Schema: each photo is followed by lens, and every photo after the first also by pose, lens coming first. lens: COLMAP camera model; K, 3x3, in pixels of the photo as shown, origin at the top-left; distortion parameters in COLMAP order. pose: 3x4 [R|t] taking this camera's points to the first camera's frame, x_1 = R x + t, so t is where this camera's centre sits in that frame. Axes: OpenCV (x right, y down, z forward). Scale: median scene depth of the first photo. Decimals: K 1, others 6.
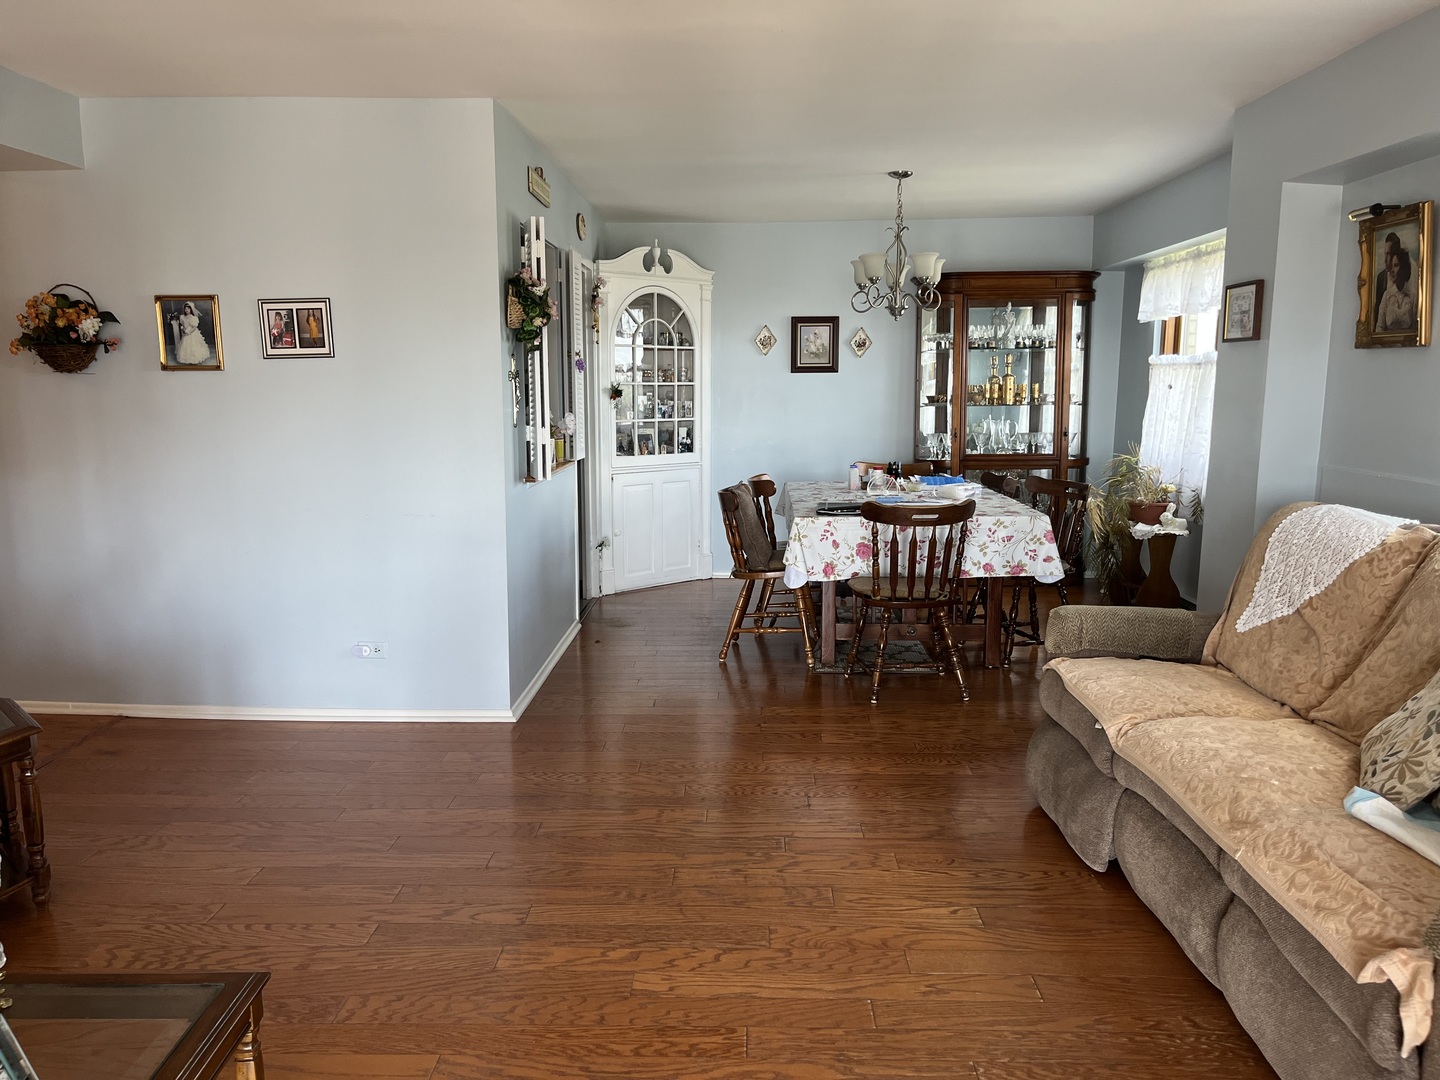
lens RADIAL K [[1085.3, 0, 721.6], [0, 1085.3, 537.5], [0, 0, 1]] dist [0.002295, -0.004177]
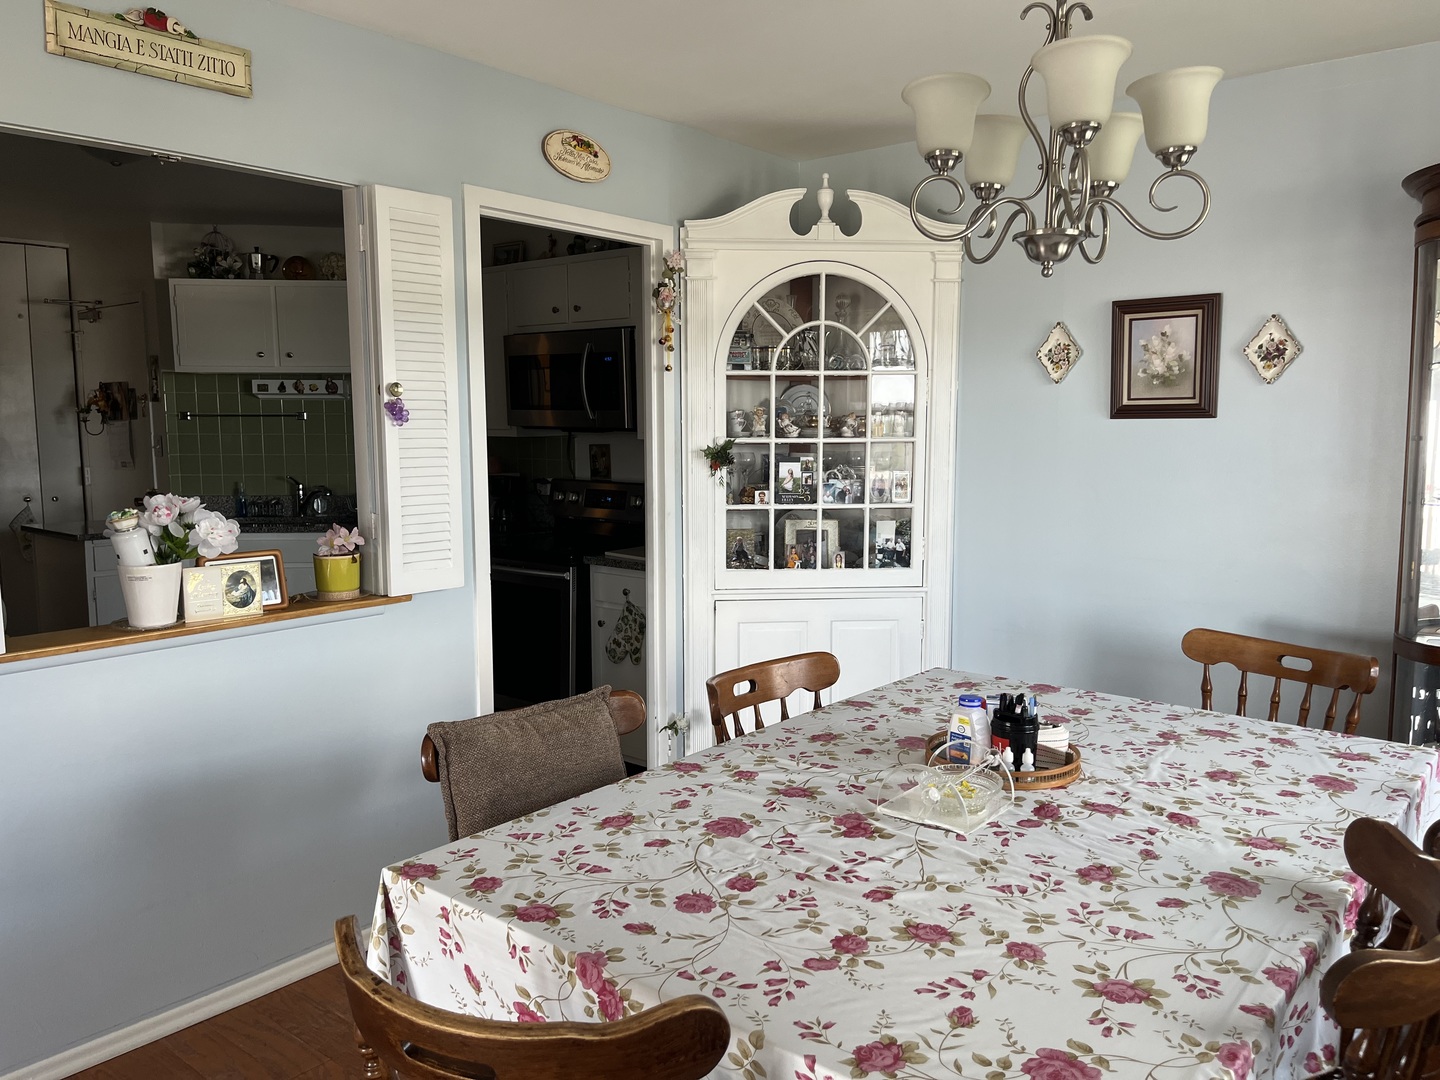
lens RADIAL K [[1085.3, 0, 720.5], [0, 1085.3, 543.6], [0, 0, 1]] dist [0.002295, -0.004177]
pose [[0.776874, 0.070895, -0.625653, 0.238500], [-0.083077, 0.996495, 0.009759, -0.088686], [0.624152, 0.044396, 0.780041, 0.530698]]
